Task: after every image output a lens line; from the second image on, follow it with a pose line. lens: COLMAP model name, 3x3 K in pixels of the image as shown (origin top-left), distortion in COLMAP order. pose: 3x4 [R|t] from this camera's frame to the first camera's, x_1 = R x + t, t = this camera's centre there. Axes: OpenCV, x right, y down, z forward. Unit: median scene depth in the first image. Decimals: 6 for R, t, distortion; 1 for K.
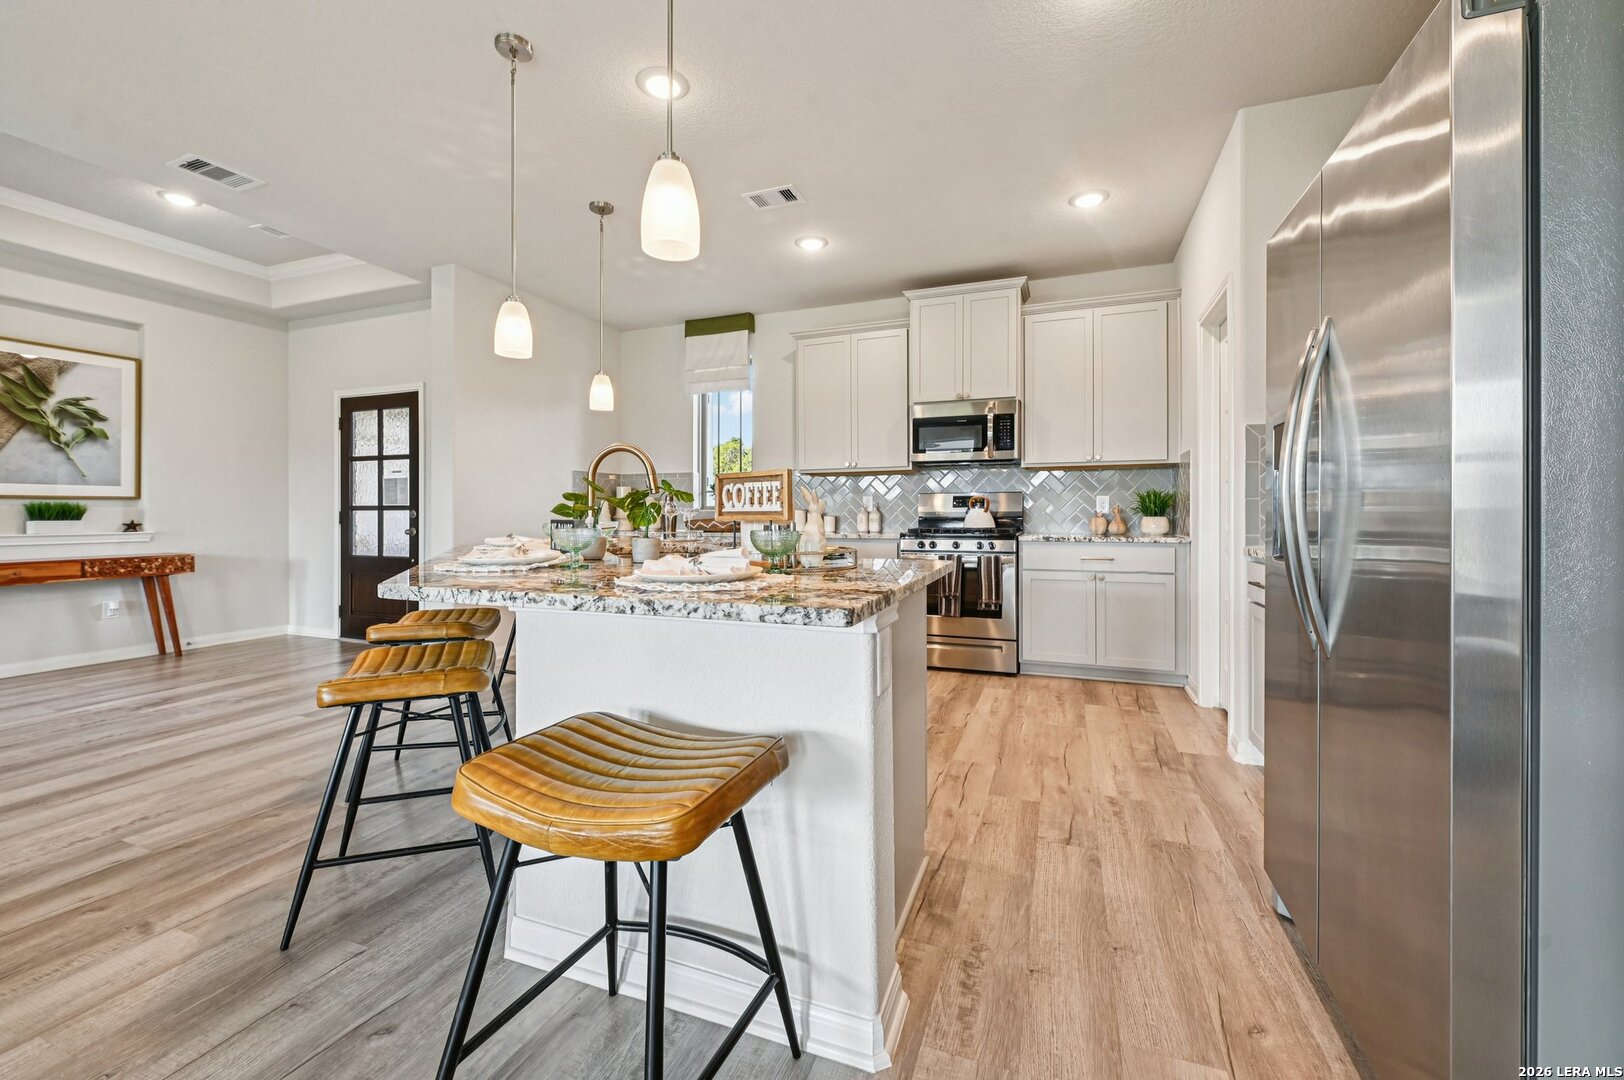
lens RADIAL K [[644.1, 0, 809.6], [0, 644.1, 512.6], [0, 0, 1]] dist [0.000671, 0.000071]
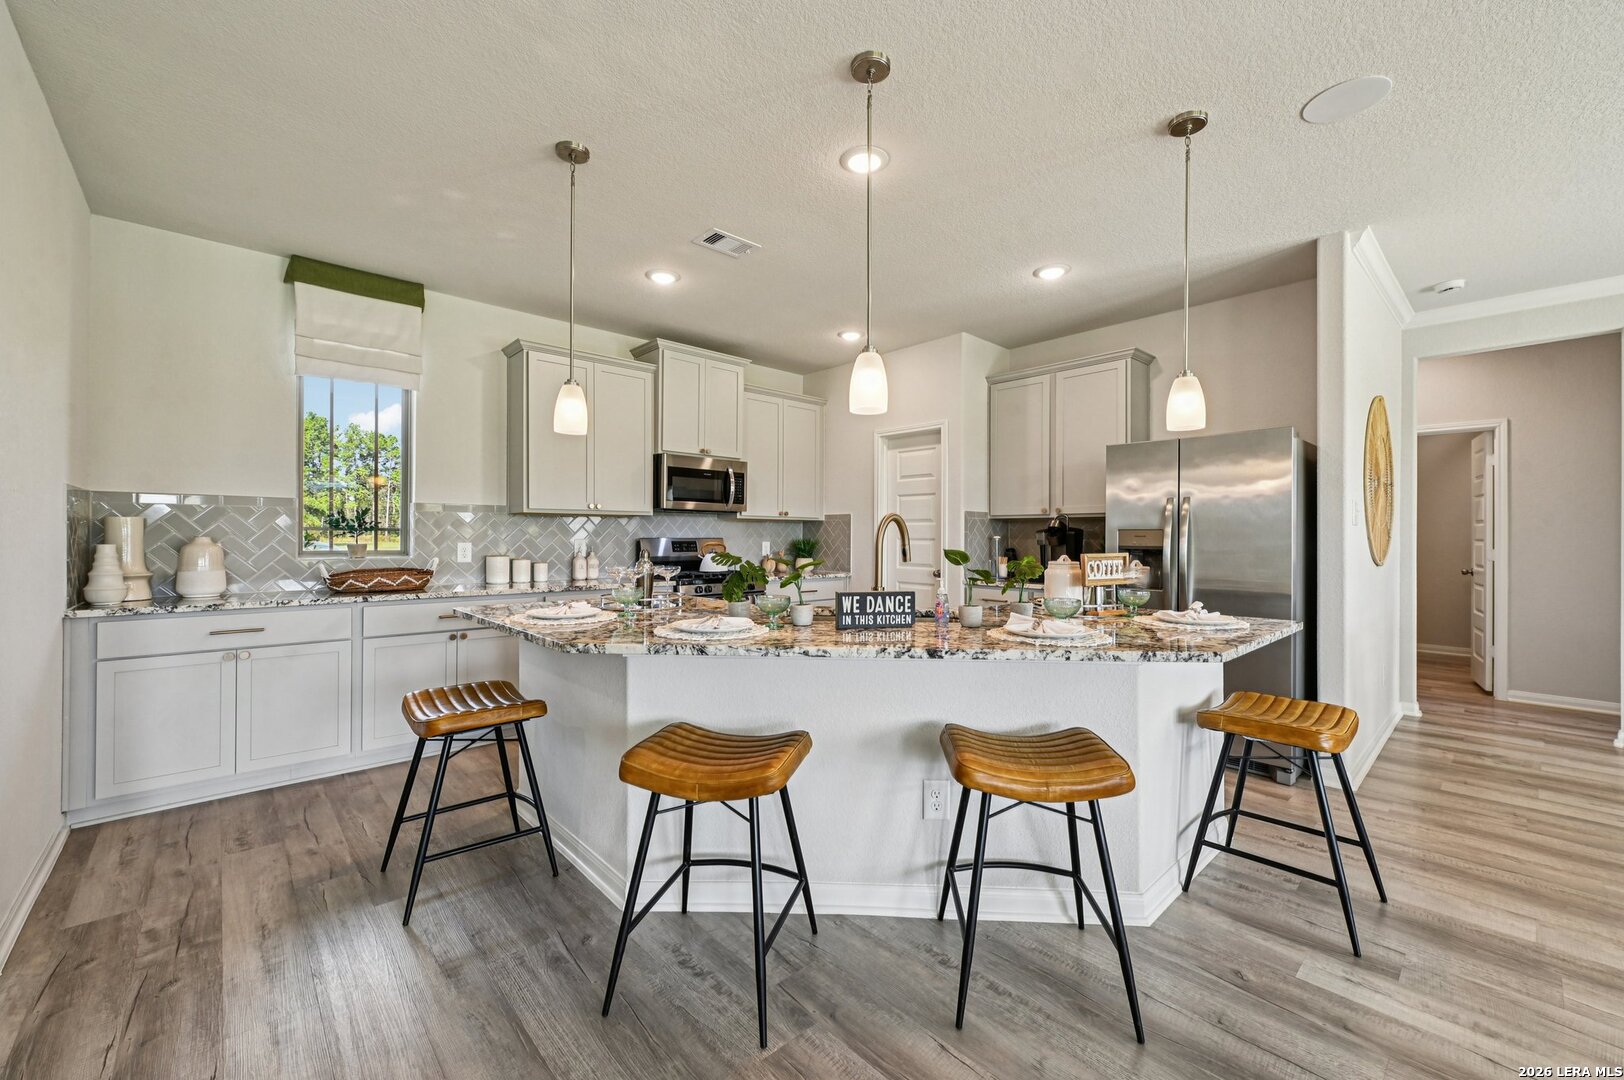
lens RADIAL K [[618.8, 0, 812.0], [0, 618.8, 540.0], [0, 0, 1]] dist [-0.001671, -0.000127]
pose [[0.445898, -0.004337, 0.895073, -0.640635], [-0.007704, 0.999933, 0.008683, -0.037956], [-0.895050, -0.010768, 0.445835, 0.352277]]
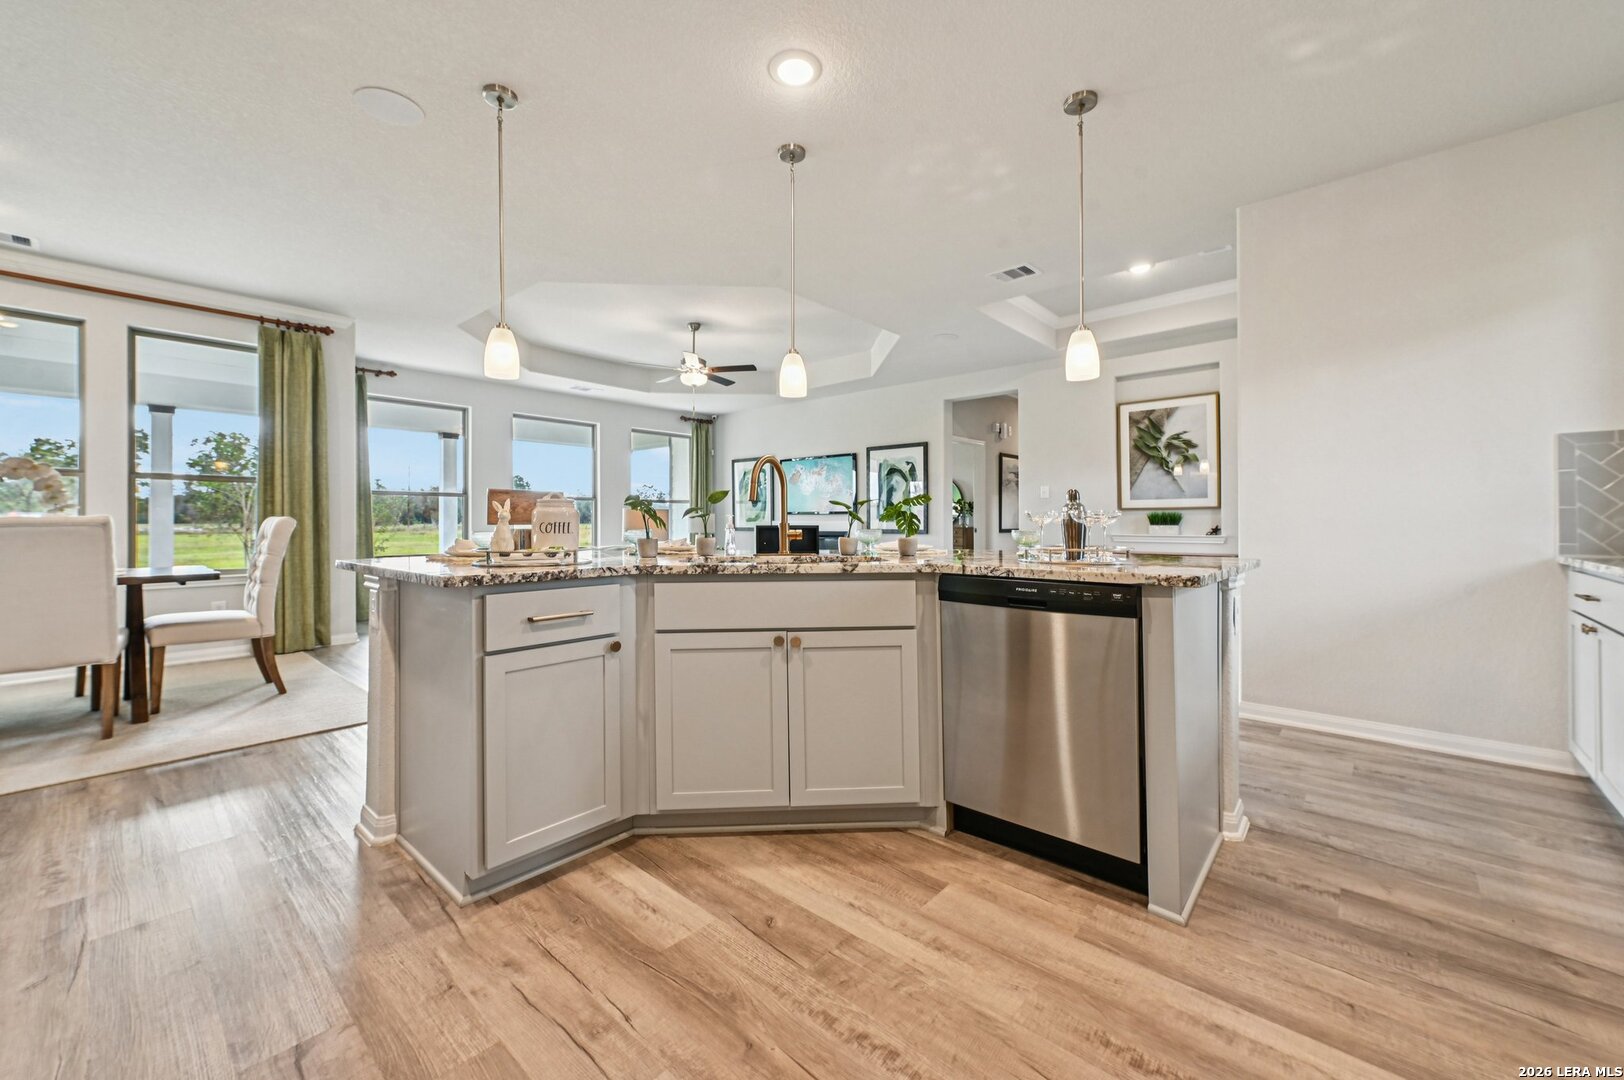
lens RADIAL K [[644.1, 0, 809.6], [0, 644.1, 512.6], [0, 0, 1]] dist [0.000671, 0.000071]
pose [[-0.350399, -0.013785, -0.936499, 0.369907], [-0.001166, 0.999897, -0.014282, 0.005007], [0.936600, -0.003913, -0.350379, 0.762563]]
